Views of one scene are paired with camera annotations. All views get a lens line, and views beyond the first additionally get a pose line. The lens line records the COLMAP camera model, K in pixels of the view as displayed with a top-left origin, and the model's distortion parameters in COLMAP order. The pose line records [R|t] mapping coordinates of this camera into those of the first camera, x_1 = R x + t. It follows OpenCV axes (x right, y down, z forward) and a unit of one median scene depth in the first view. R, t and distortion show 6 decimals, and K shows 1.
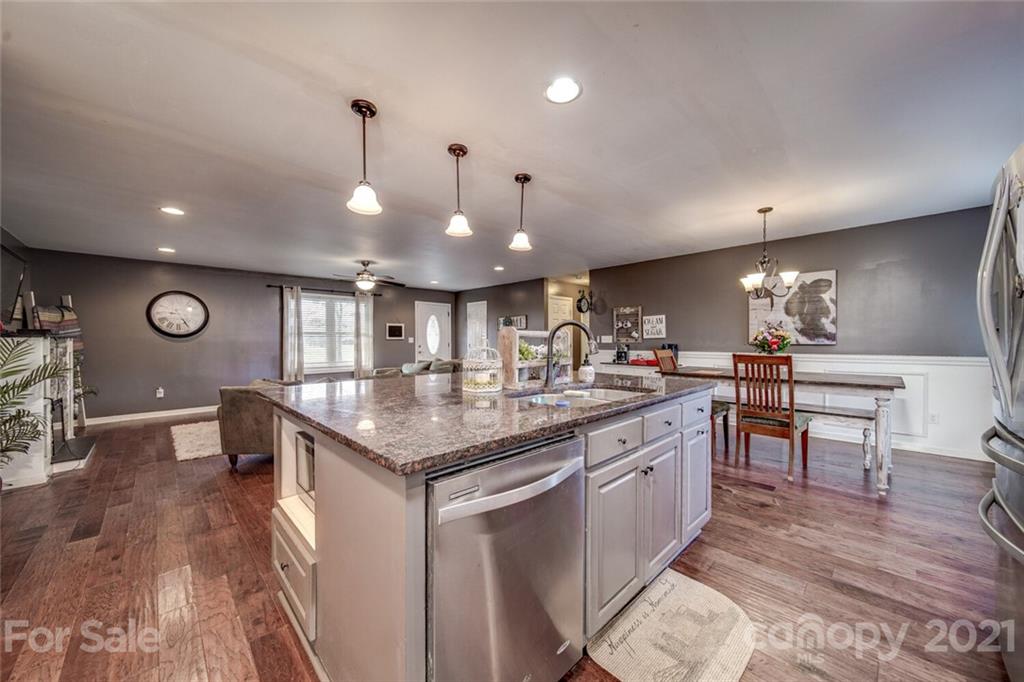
lens RADIAL K [[368.4, 0, 512.0], [0, 368.4, 341.0], [0, 0, 1]] dist [-0.004189, -0.000289]
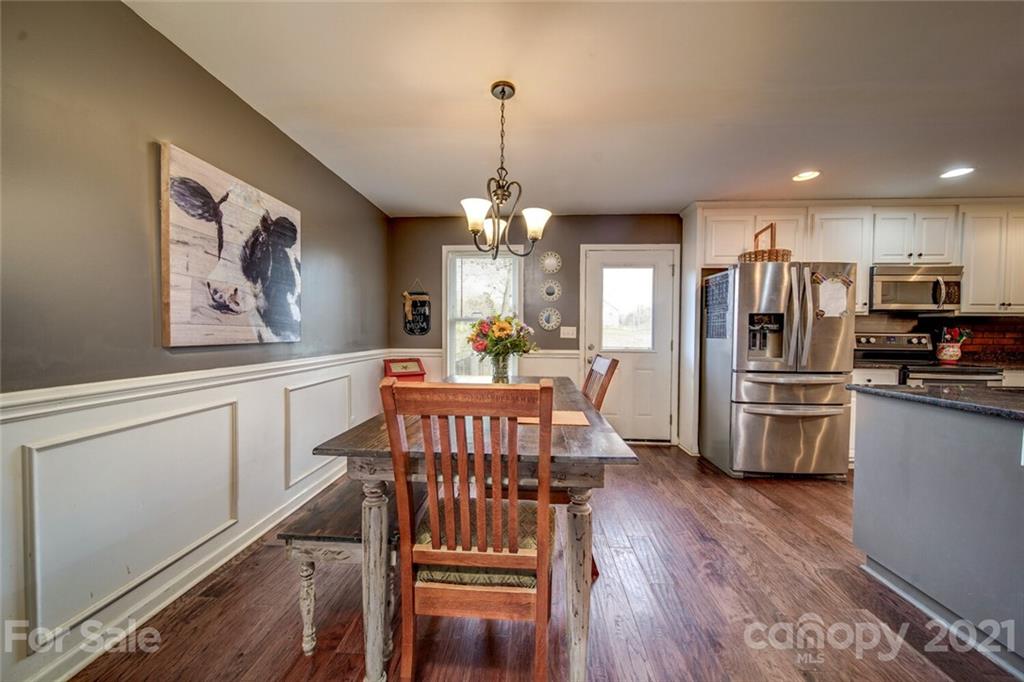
lens RADIAL K [[361.8, 0, 511.2], [0, 361.8, 341.7], [0, 0, 1]] dist [-0.000988, -0.000386]
pose [[-0.673226, -0.017962, 0.739218, 0.172691], [0.000750, 0.999688, 0.024974, -0.003448], [-0.739436, 0.017367, -0.673003, 0.817390]]
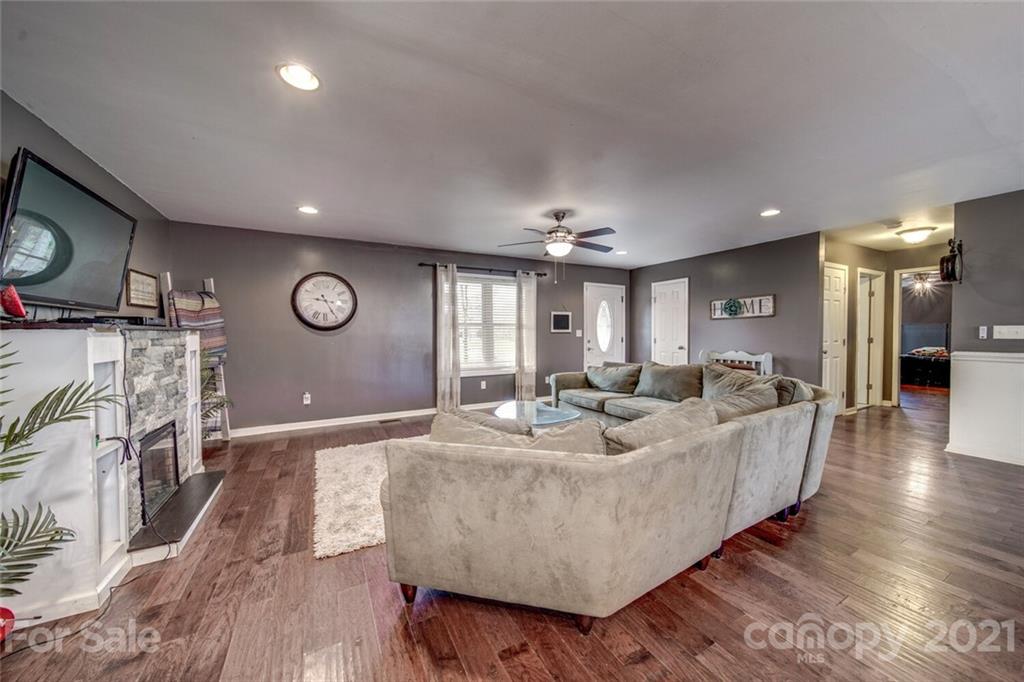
lens RADIAL K [[361.8, 0, 511.2], [0, 361.8, 341.7], [0, 0, 1]] dist [-0.000988, -0.000386]
pose [[0.960766, 0.006020, -0.277296, -0.299442], [-0.000281, 0.999785, 0.020729, -0.001185], [0.277361, -0.019837, 0.960561, 0.353594]]
